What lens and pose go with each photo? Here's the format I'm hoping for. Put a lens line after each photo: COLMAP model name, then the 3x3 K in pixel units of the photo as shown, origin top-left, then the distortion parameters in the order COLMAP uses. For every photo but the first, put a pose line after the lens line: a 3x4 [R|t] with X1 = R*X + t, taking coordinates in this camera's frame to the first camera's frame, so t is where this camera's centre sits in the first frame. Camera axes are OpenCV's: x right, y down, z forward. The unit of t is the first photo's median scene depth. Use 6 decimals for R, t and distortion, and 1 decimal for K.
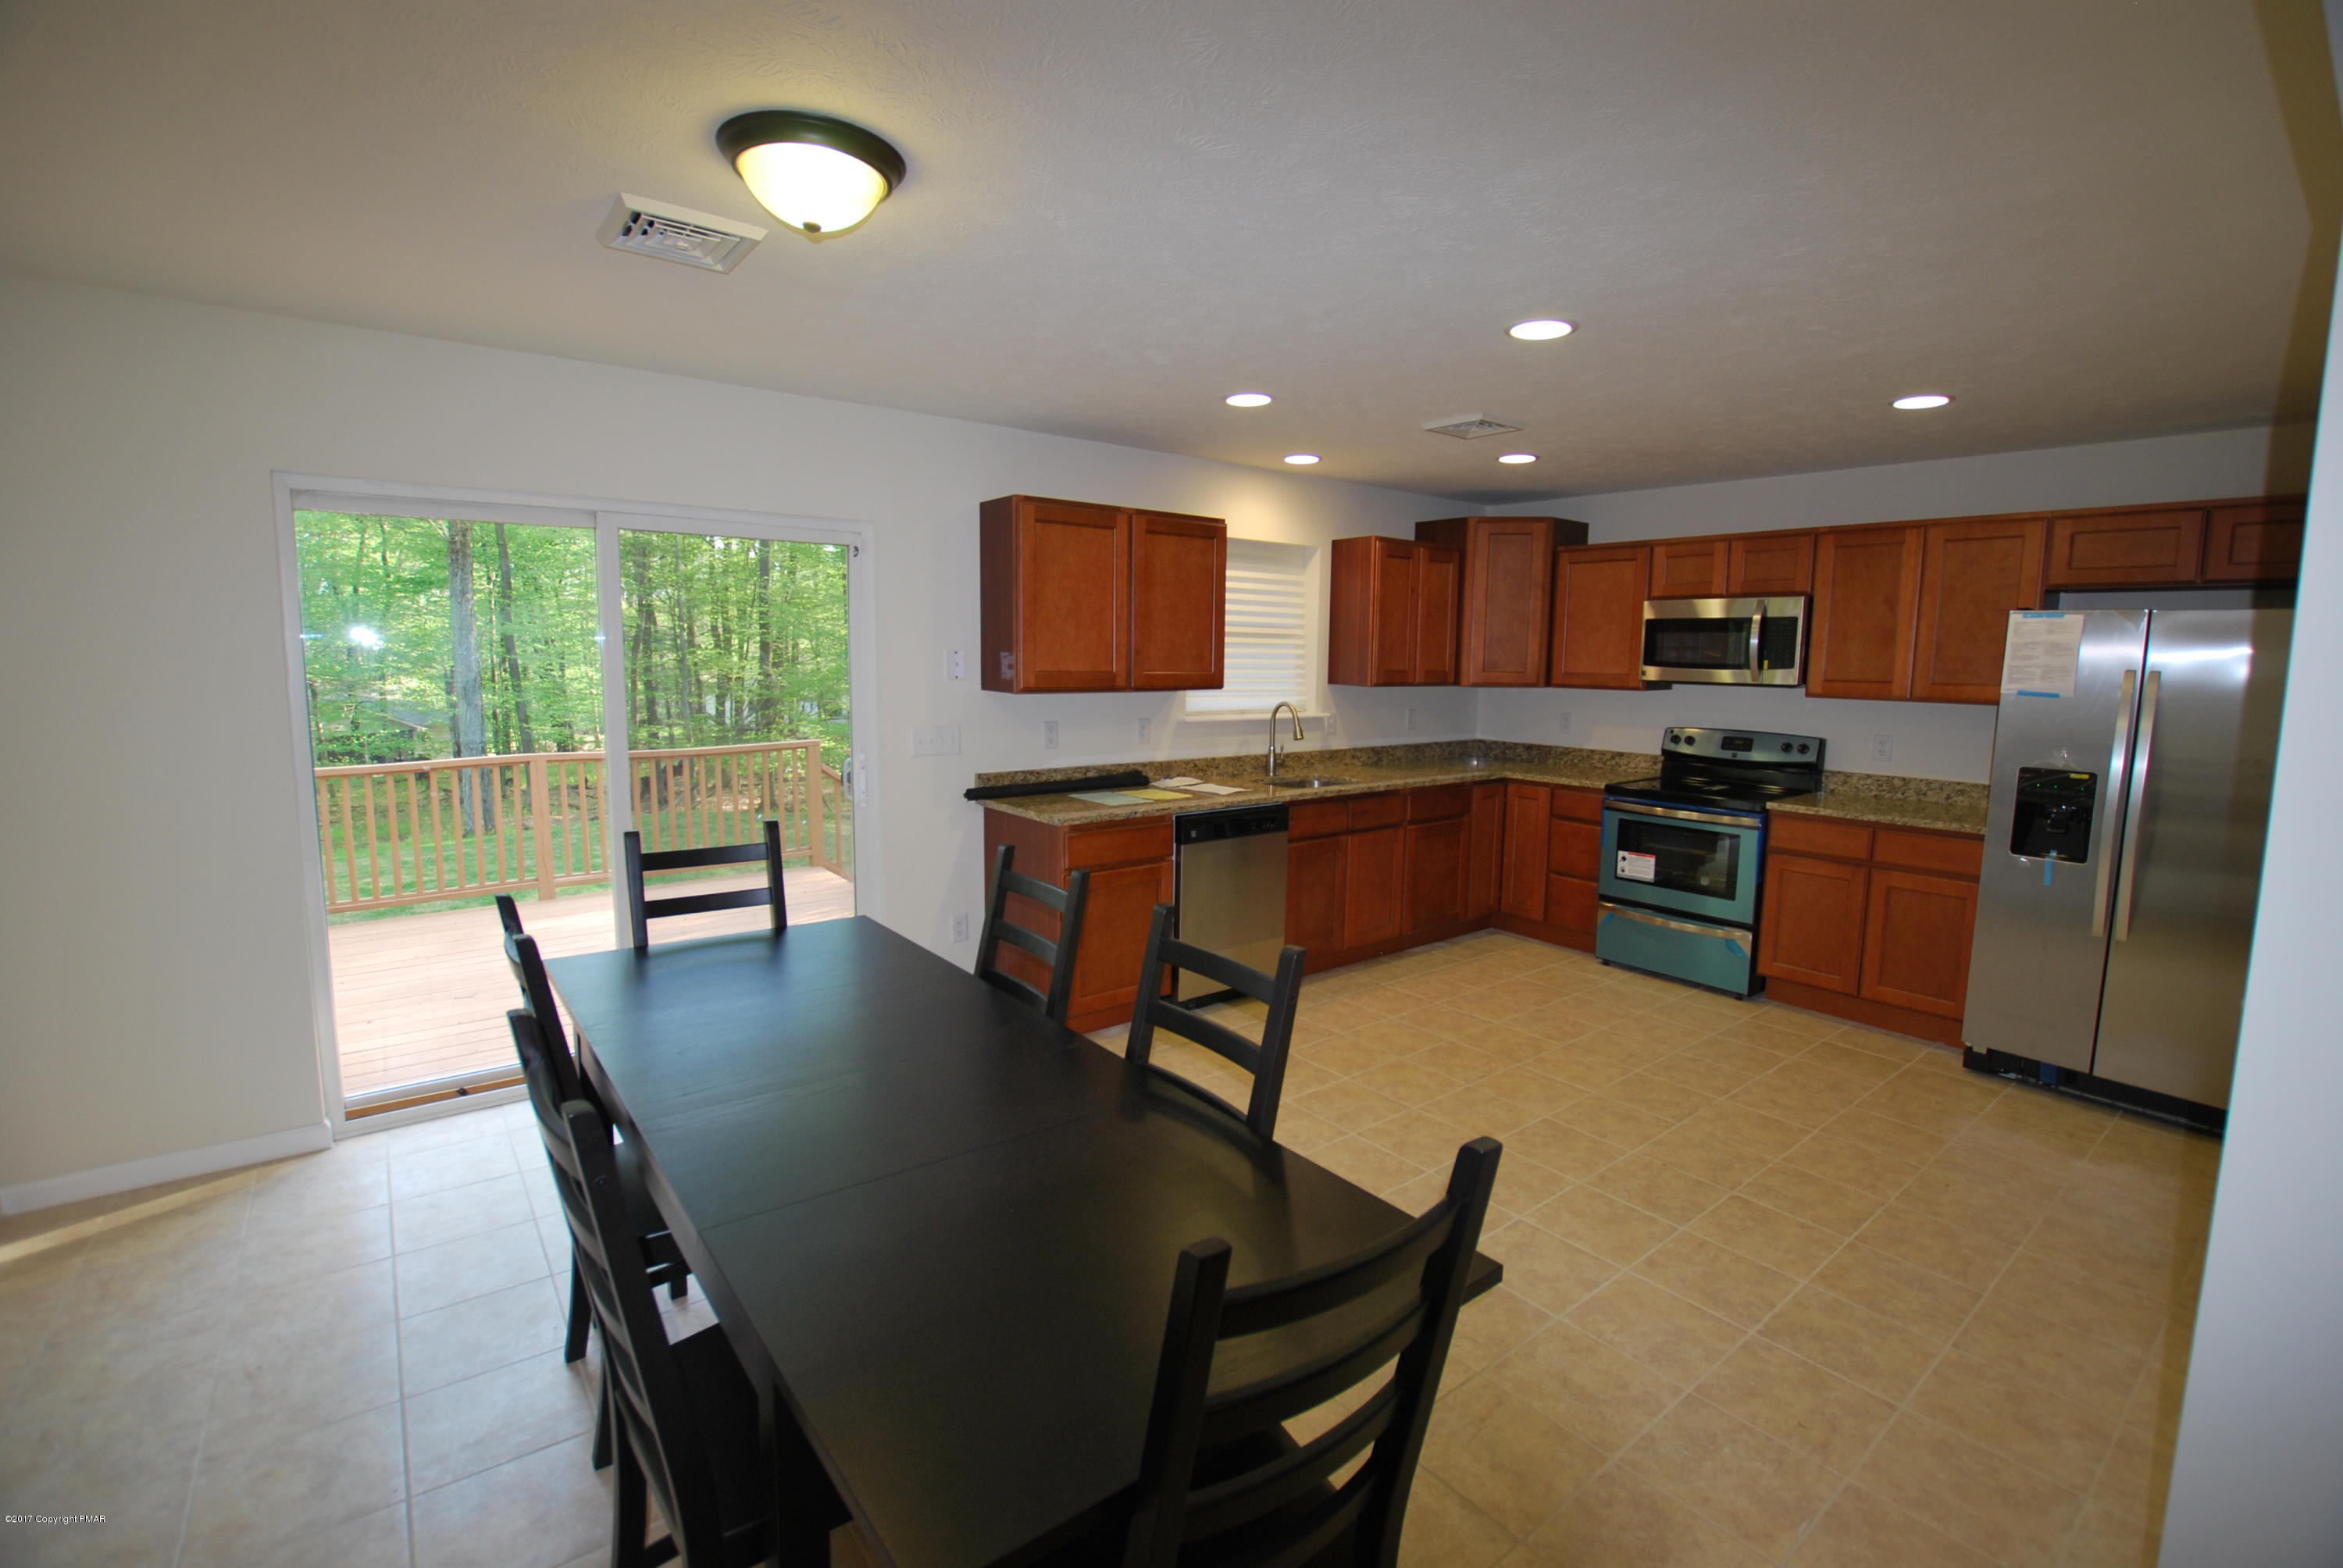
lens RADIAL K [[1030.3, 0, 1187.5], [0, 1030.3, 776.4], [0, 0, 1]] dist [-0.022413, -0.000075]
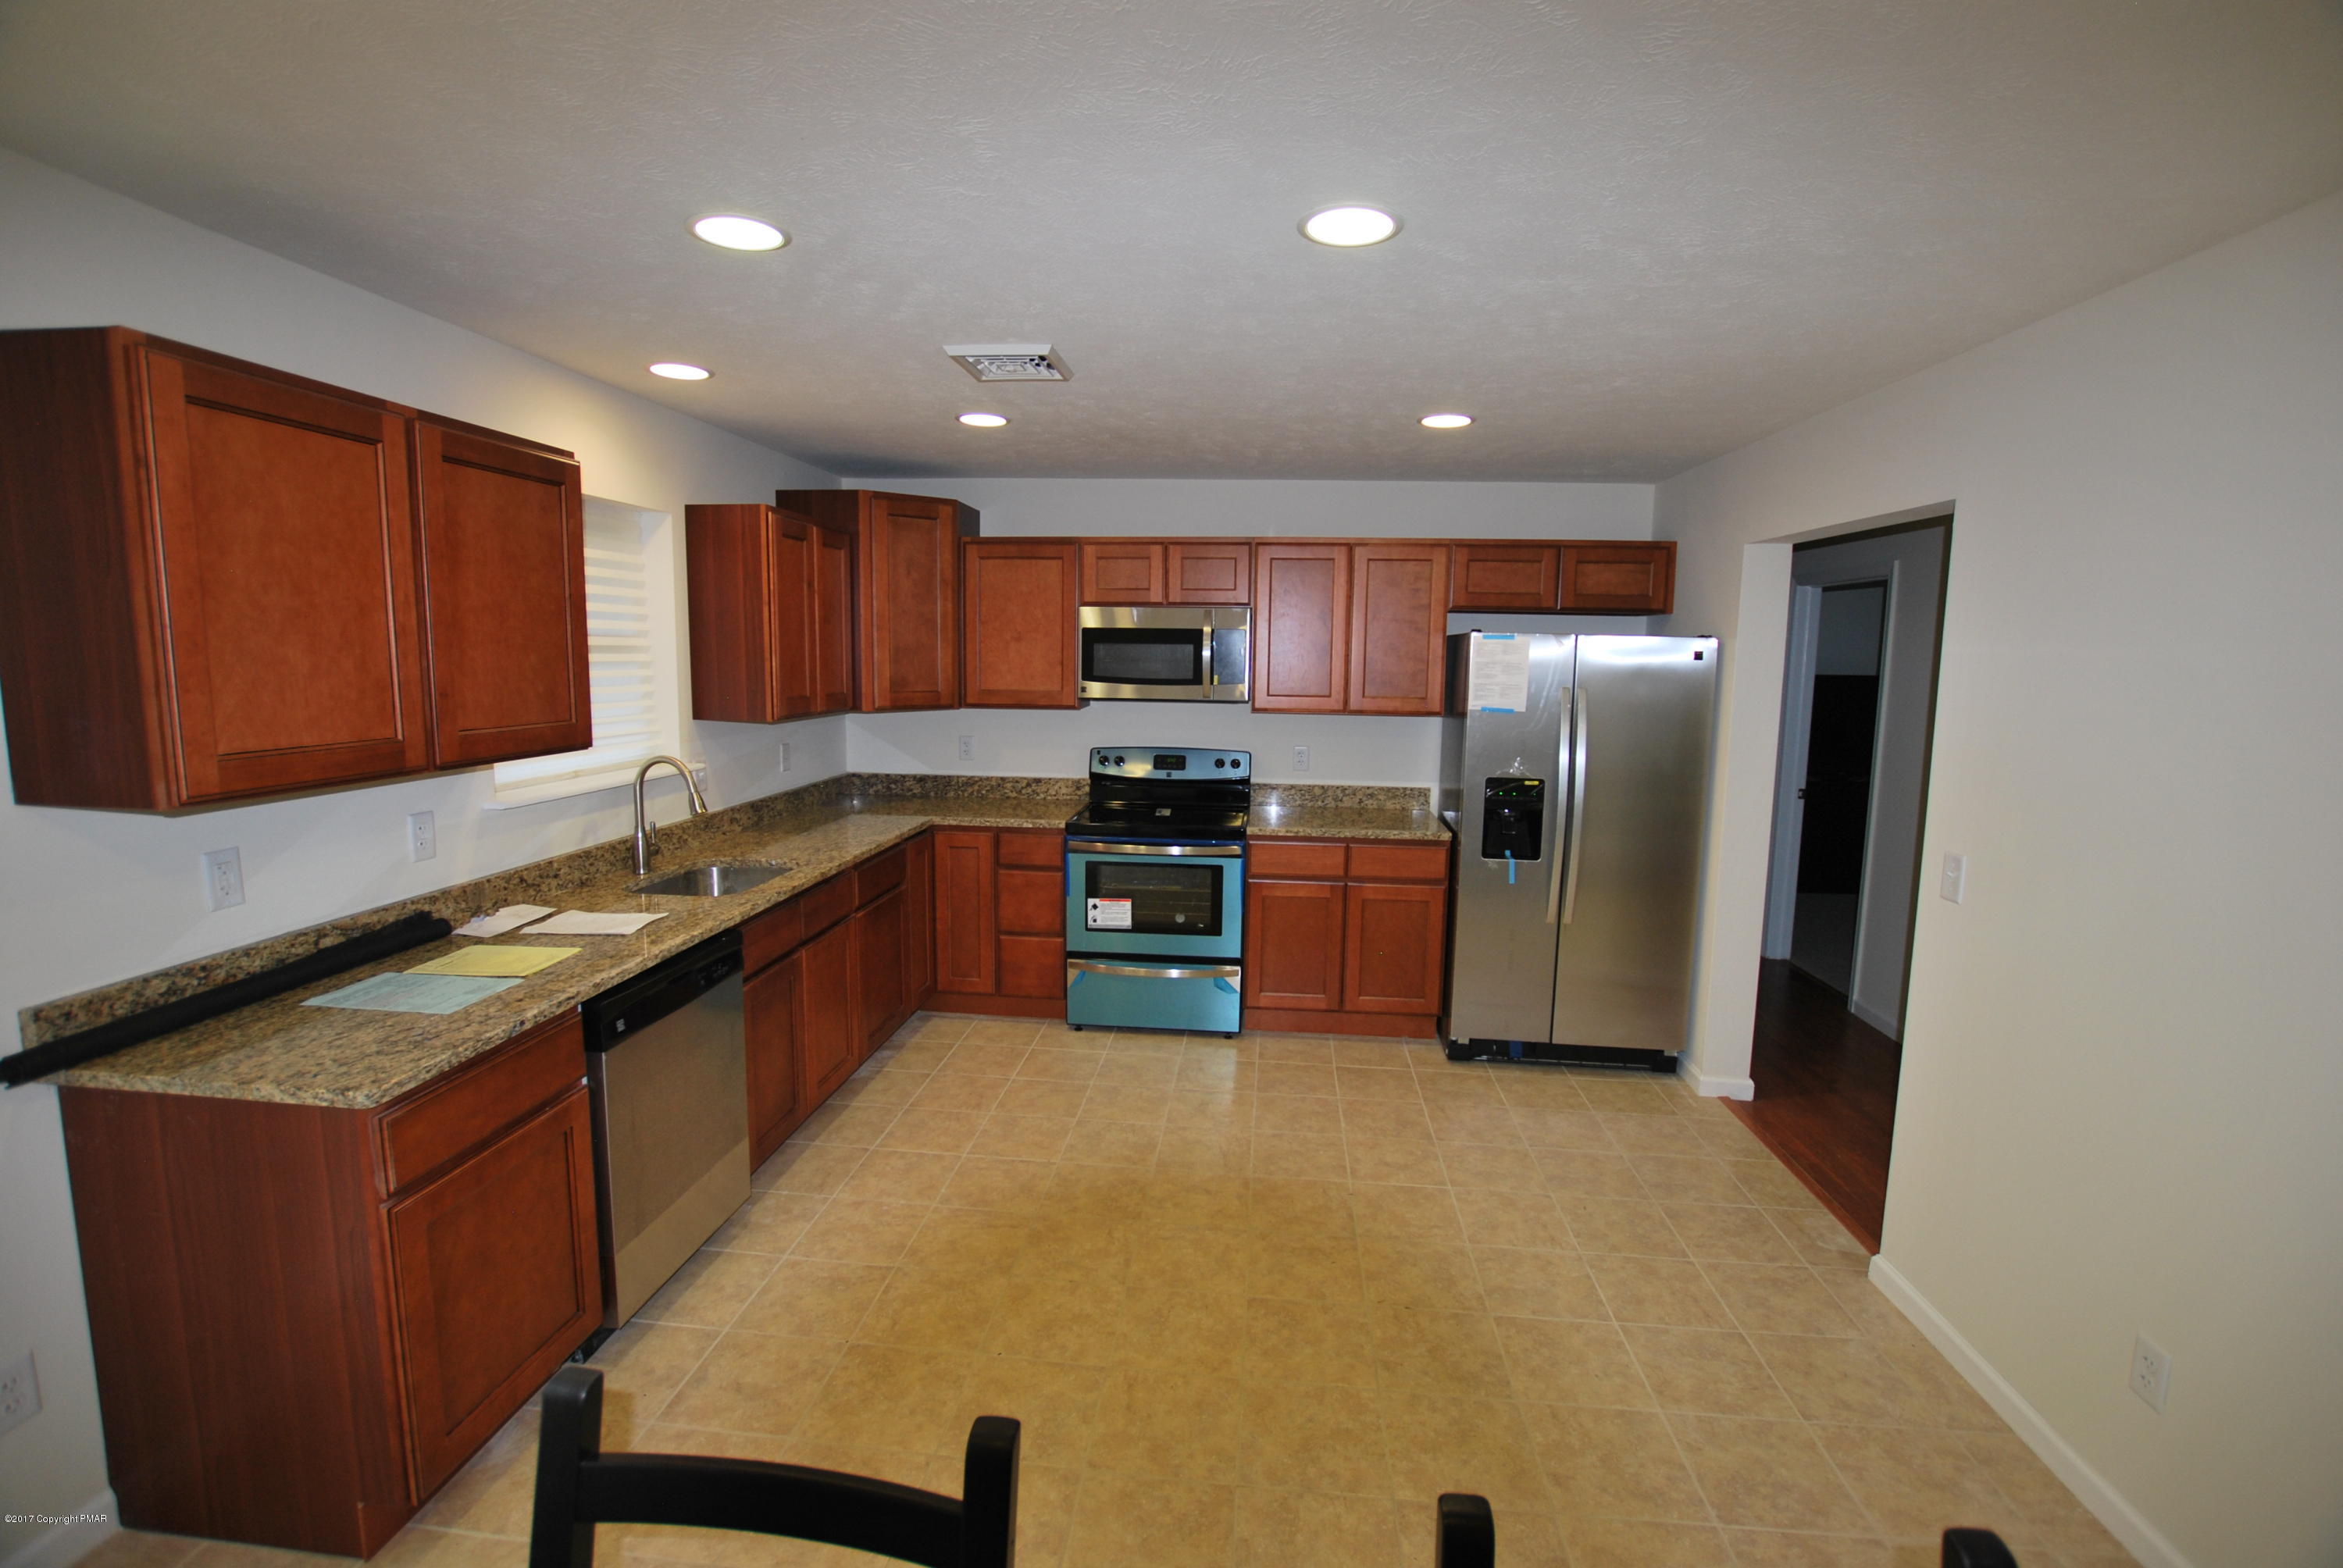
lens RADIAL K [[1033.9, 0, 1174.8], [0, 1033.9, 778.1], [0, 0, 1]] dist [-0.034337, 0.005436]
pose [[0.698882, -0.092144, 0.709277, -0.144036], [0.081067, 0.995481, 0.049447, -0.069703], [-0.710628, 0.022941, 0.703194, 0.362531]]
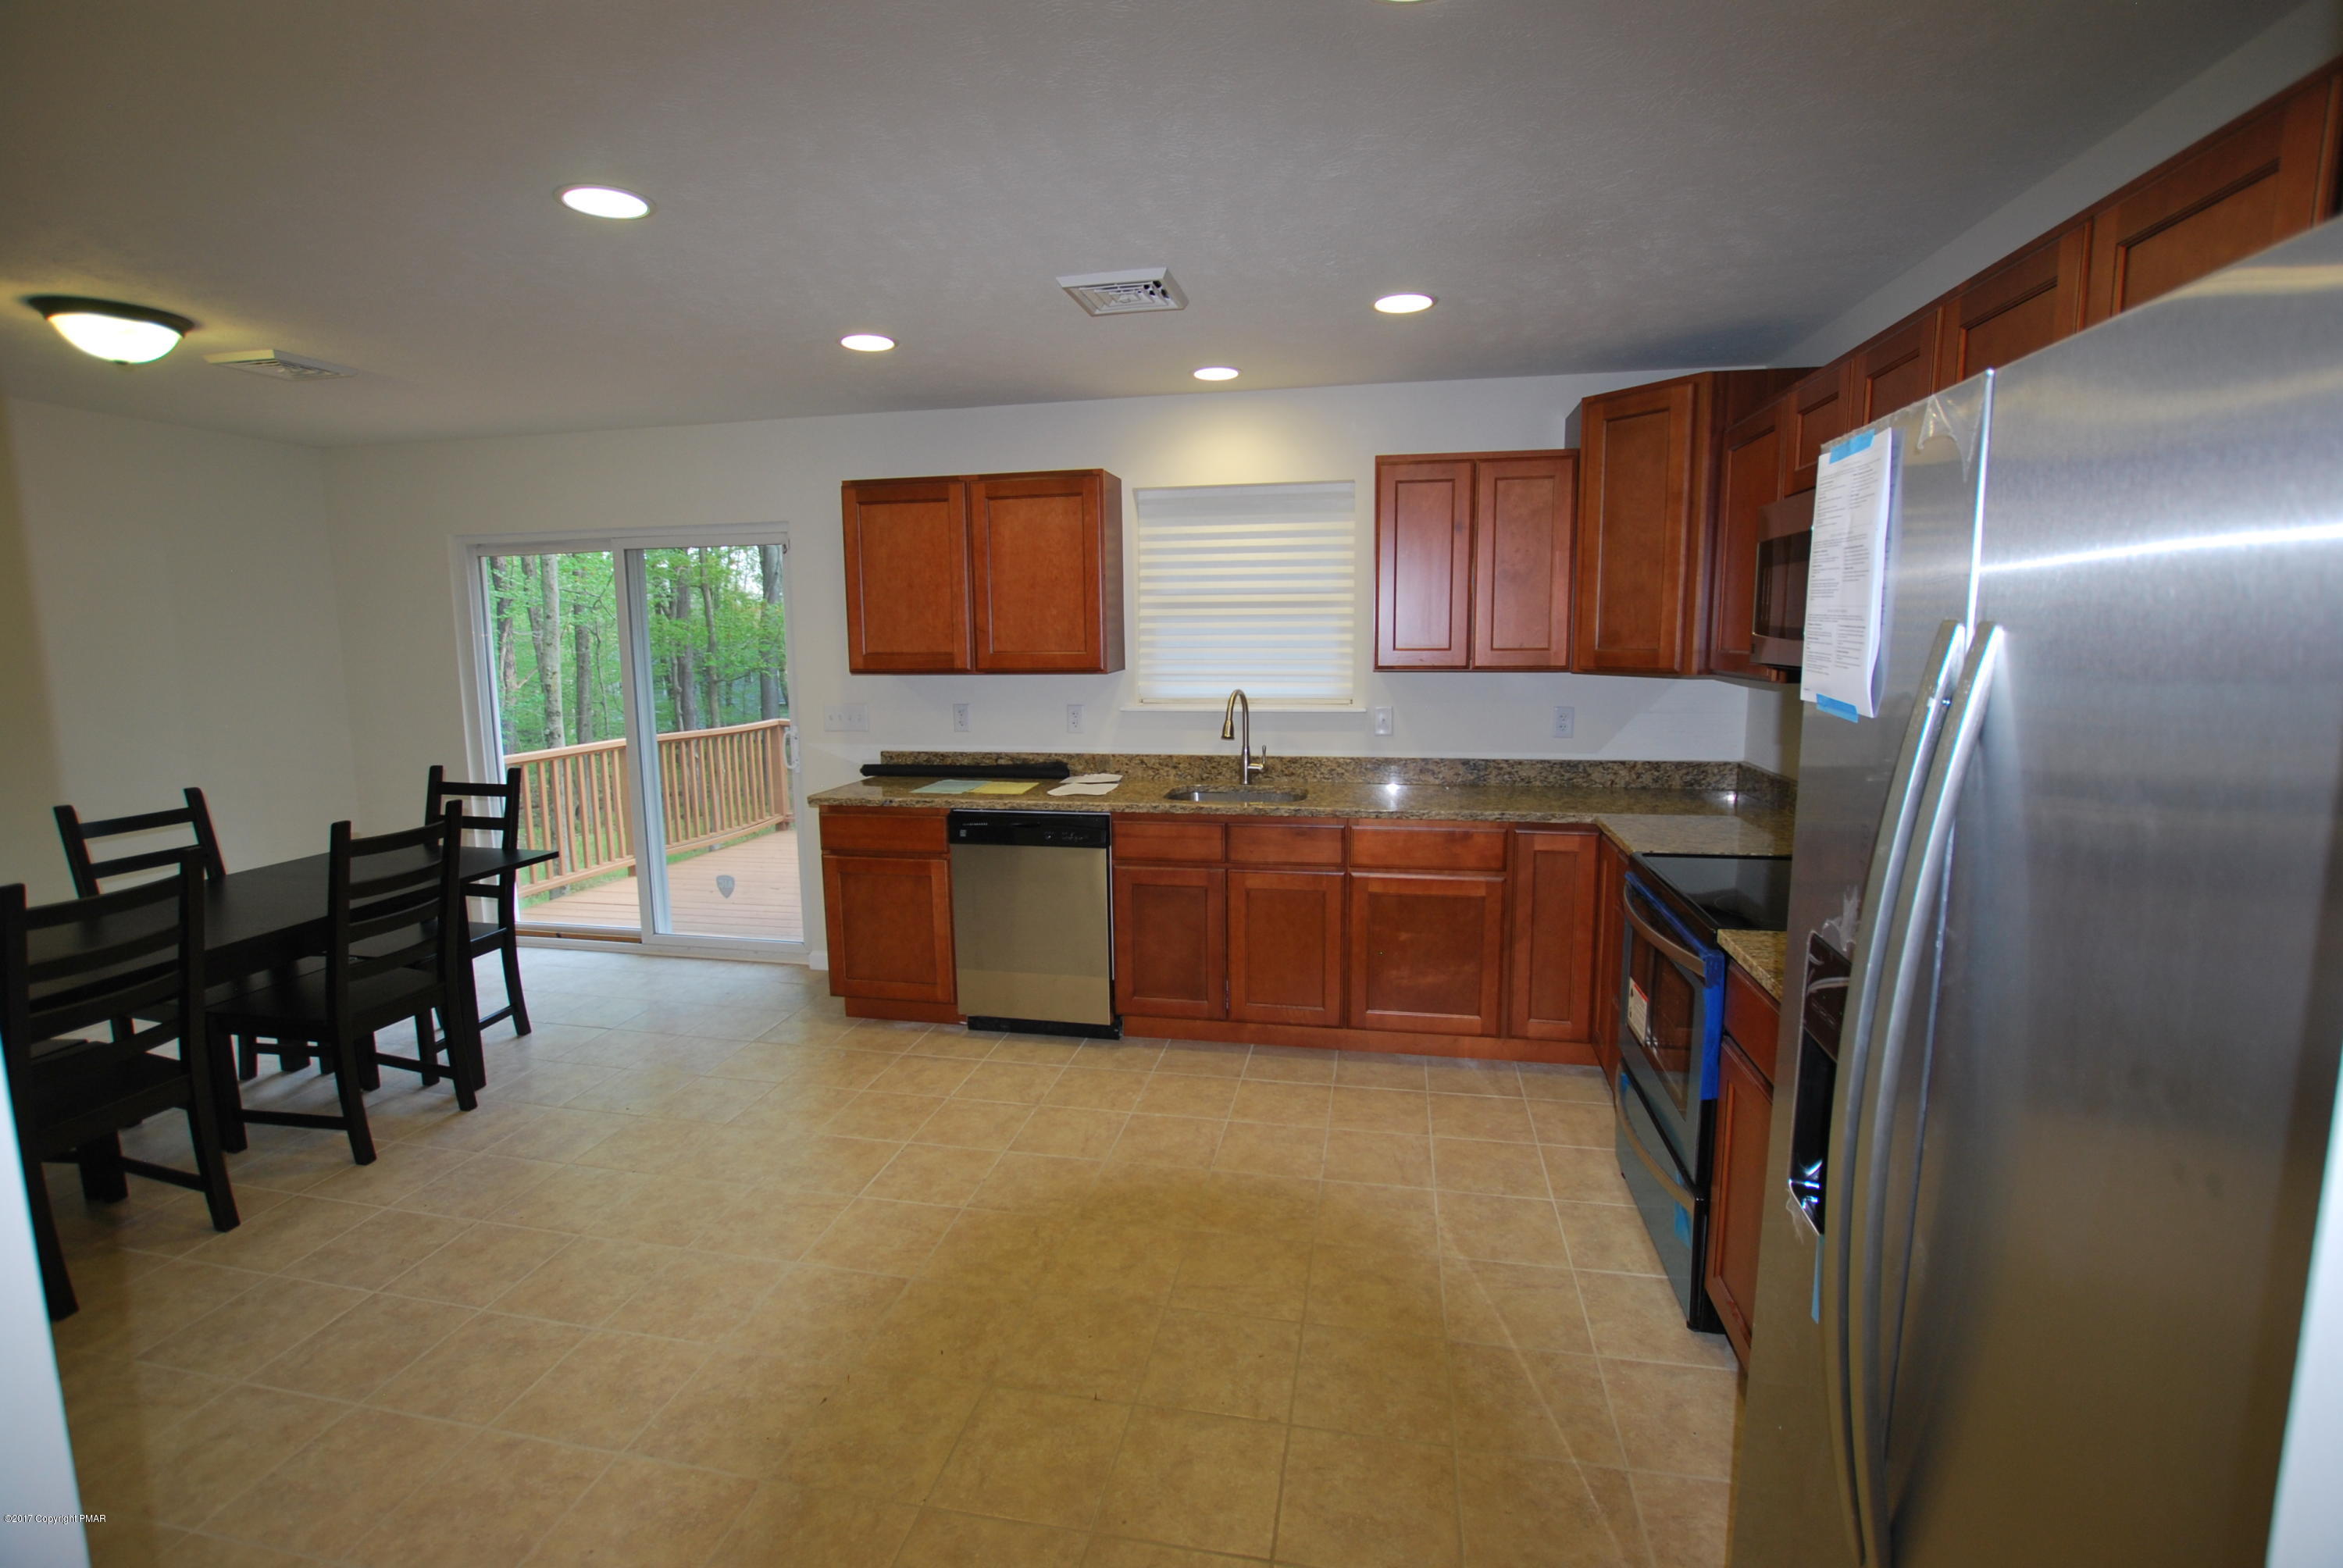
lens RADIAL K [[1033.9, 0, 1174.8], [0, 1033.9, 778.1], [0, 0, 1]] dist [-0.034337, 0.005436]
pose [[0.642751, 0.082154, -0.761657, 0.718448], [-0.073342, 0.996265, 0.045567, -0.041092], [0.762556, 0.026573, 0.646376, 0.498522]]
